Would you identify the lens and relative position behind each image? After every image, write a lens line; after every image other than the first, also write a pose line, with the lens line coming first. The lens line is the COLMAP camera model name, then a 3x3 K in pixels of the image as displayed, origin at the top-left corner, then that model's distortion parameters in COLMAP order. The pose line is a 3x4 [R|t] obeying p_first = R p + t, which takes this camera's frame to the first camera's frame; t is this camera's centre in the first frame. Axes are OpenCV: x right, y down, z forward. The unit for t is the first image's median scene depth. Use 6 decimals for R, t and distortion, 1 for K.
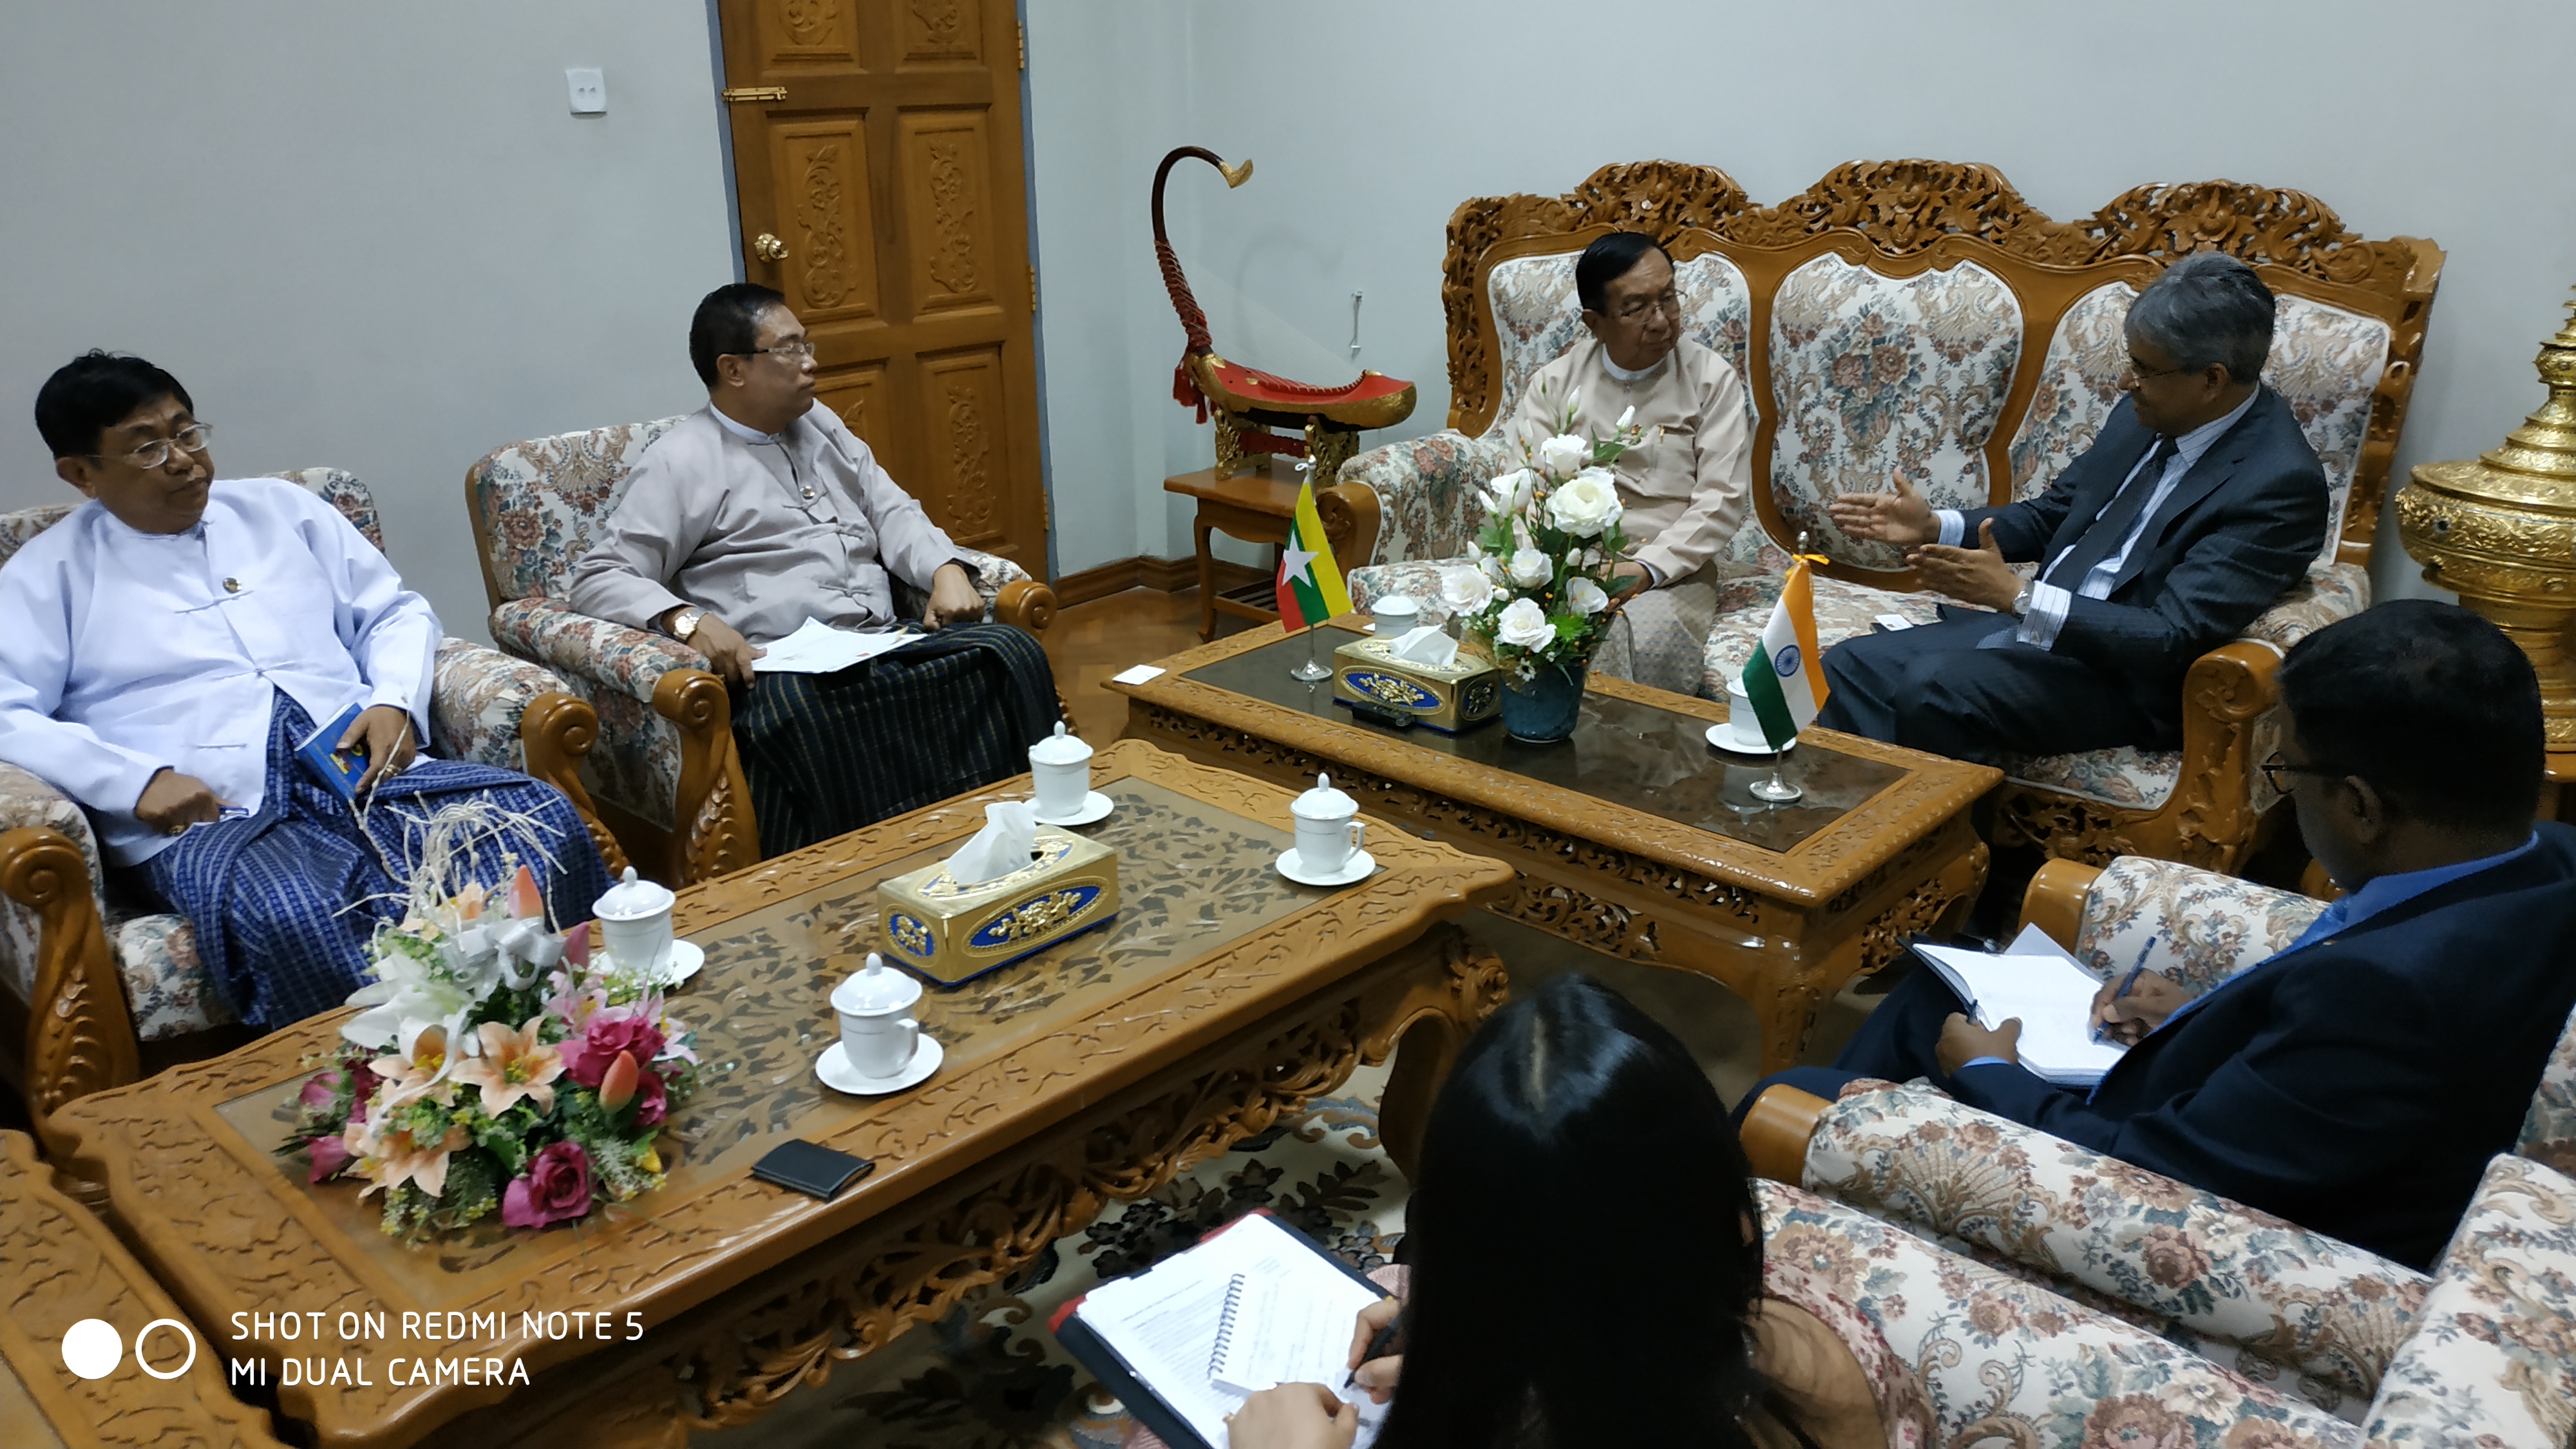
lens RADIAL K [[1847.4, 0, 1269.2], [0, 1847.4, 745.1], [0, 0, 1]] dist [0.063231, -0.123360]
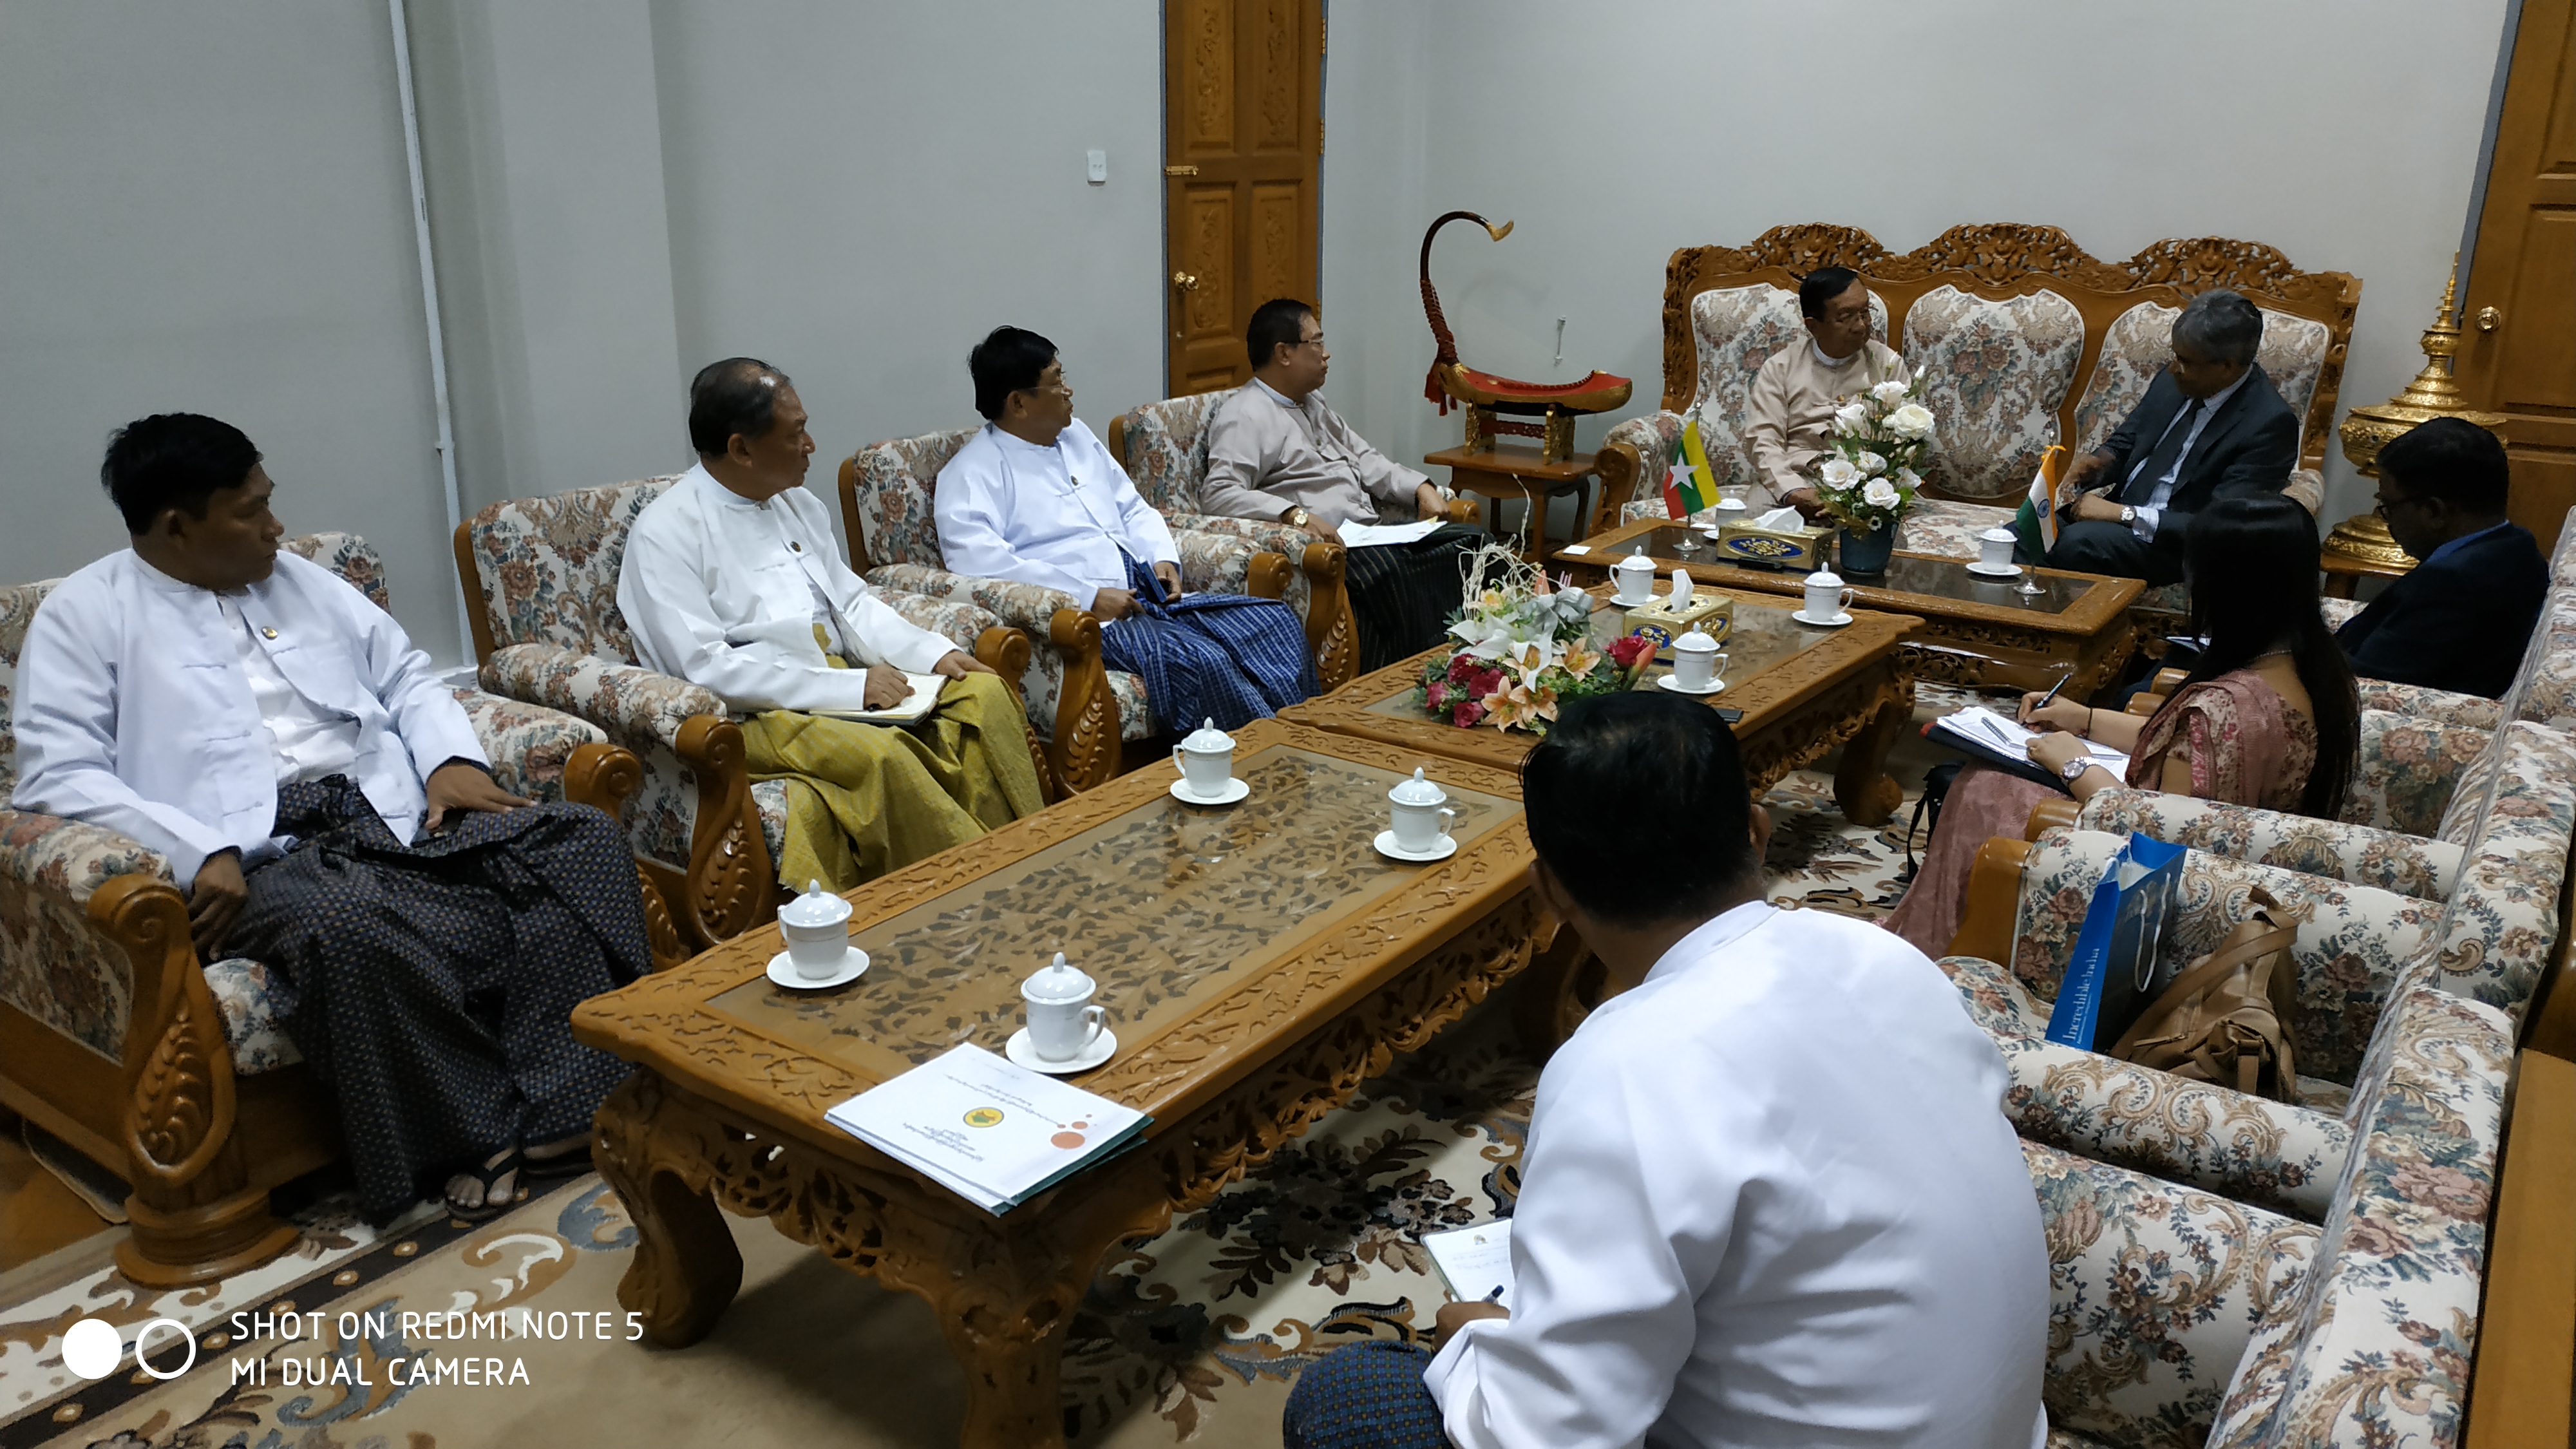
lens RADIAL K [[1840.4, 0, 1273.7], [0, 1840.4, 758.8], [0, 0, 1]] dist [0.051740, -0.124077]
pose [[0.992375, -0.025732, 0.120539, -0.433489], [0.029412, 0.999151, -0.028847, 0.145766], [-0.119694, 0.032172, 0.992289, -0.404873]]
